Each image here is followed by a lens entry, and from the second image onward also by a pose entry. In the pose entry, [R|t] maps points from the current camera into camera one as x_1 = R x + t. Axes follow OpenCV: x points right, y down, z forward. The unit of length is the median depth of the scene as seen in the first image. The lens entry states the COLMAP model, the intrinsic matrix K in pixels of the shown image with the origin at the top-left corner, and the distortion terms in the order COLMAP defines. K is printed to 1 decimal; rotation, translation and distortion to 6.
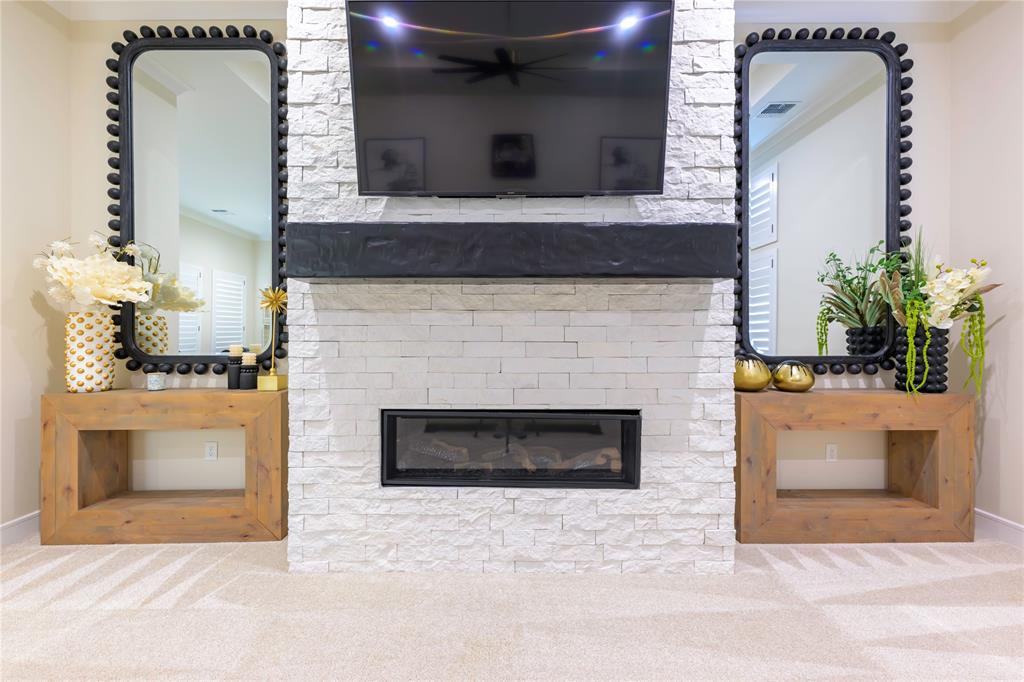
lens RADIAL K [[411.2, 0, 511.9], [0, 411.2, 337.4], [0, 0, 1]] dist [0.000109, -0.000278]
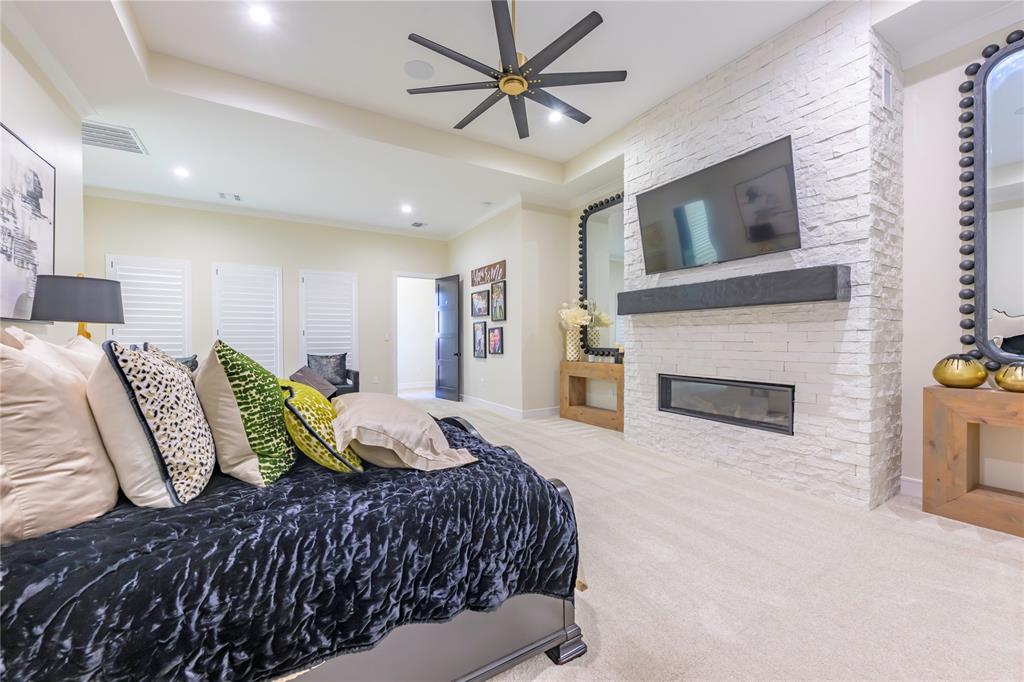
lens RADIAL K [[411.2, 0, 513.2], [0, 411.2, 340.2], [0, 0, 1]] dist [0.000109, -0.000278]
pose [[0.521216, 0.000179, -0.853425, 1.088782], [-0.001317, 0.999999, -0.000595, 0.006102], [0.853424, 0.001435, 0.521216, -0.728142]]
